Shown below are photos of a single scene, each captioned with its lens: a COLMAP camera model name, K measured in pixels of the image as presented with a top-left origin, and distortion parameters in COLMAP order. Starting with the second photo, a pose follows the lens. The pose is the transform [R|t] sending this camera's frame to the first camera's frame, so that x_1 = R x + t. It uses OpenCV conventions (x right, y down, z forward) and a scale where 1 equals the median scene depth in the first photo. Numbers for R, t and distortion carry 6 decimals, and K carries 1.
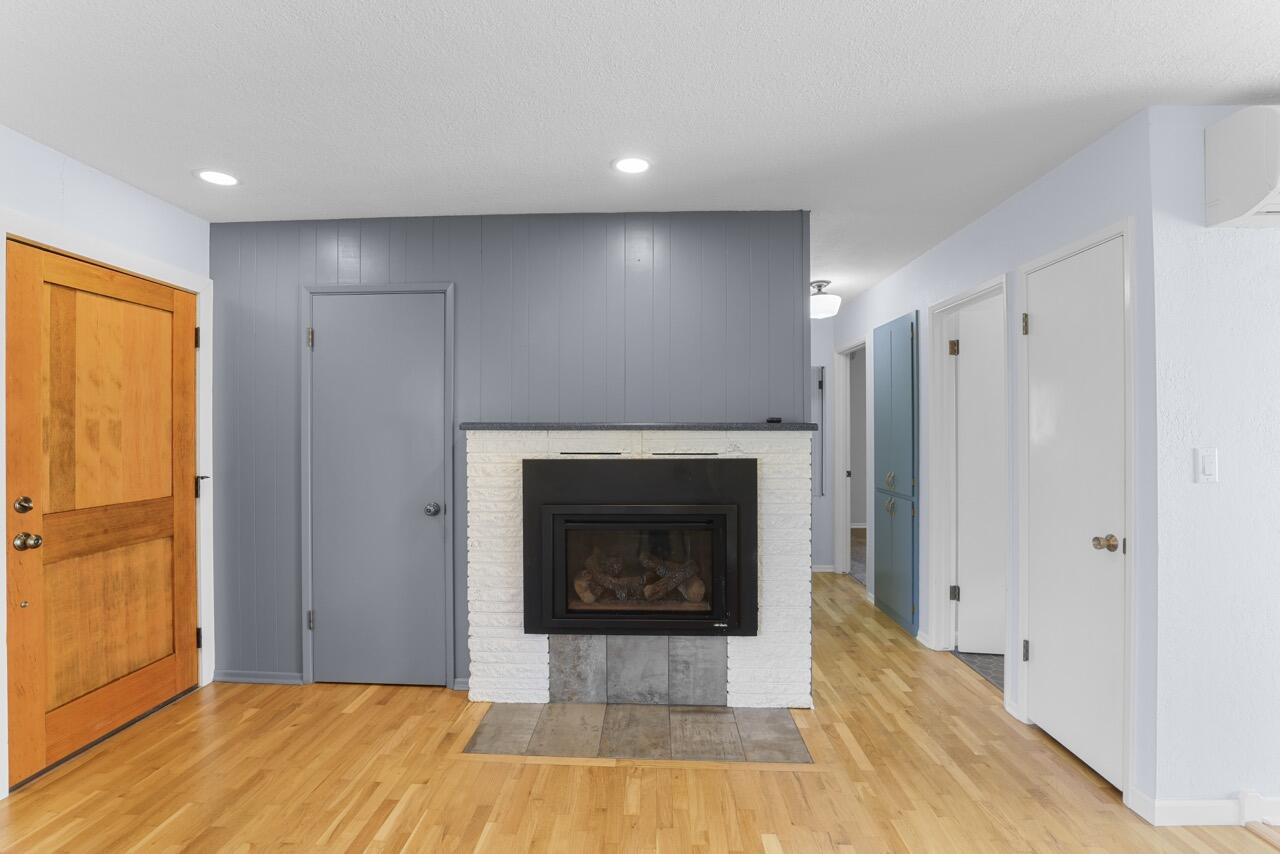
lens RADIAL K [[589.4, 0, 629.1], [0, 589.4, 424.8], [0, 0, 1]] dist [-0.026782, 0.000754]
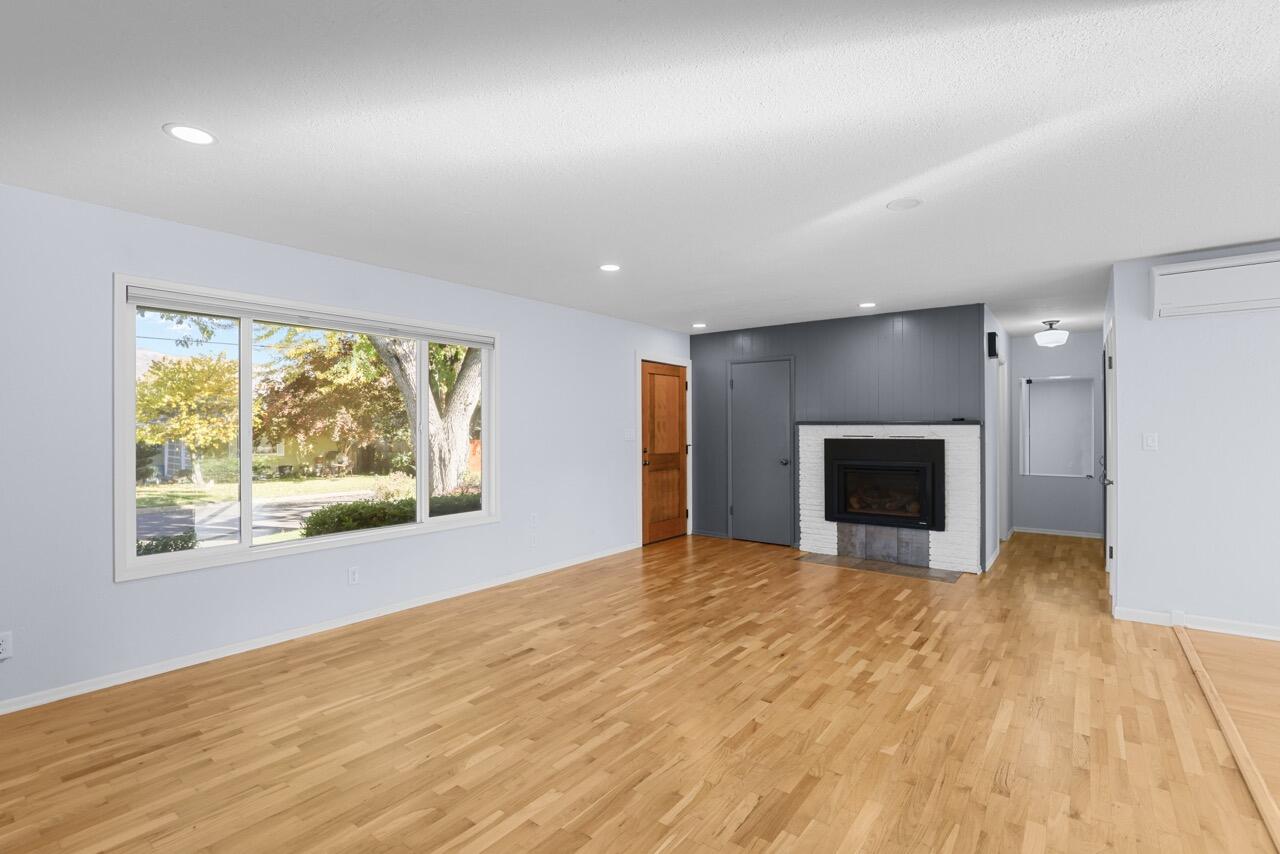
lens RADIAL K [[589.4, 0, 629.2], [0, 589.4, 425.6], [0, 0, 1]] dist [-0.026782, 0.000754]
pose [[0.812522, -0.000902, -0.582930, 0.480940], [0.003061, 0.999992, 0.002720, 0.003810], [0.582923, -0.003995, 0.812518, -1.130653]]
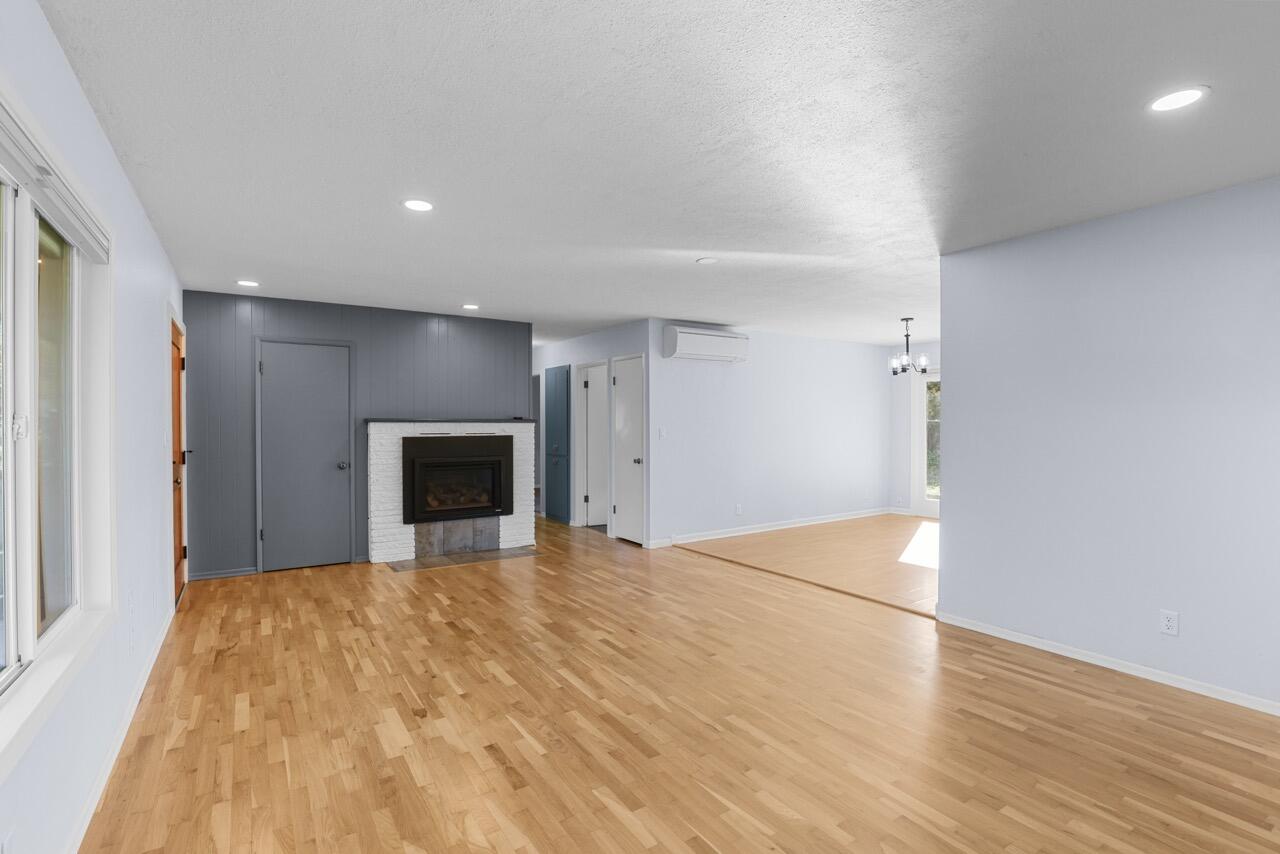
lens RADIAL K [[589.4, 0, 629.7], [0, 589.4, 426.5], [0, 0, 1]] dist [-0.026782, 0.000754]
pose [[0.814923, -0.001761, 0.579567, -0.699252], [-0.003494, 0.999962, 0.007951, 0.004505], [-0.579559, -0.008505, 0.814886, -1.055295]]
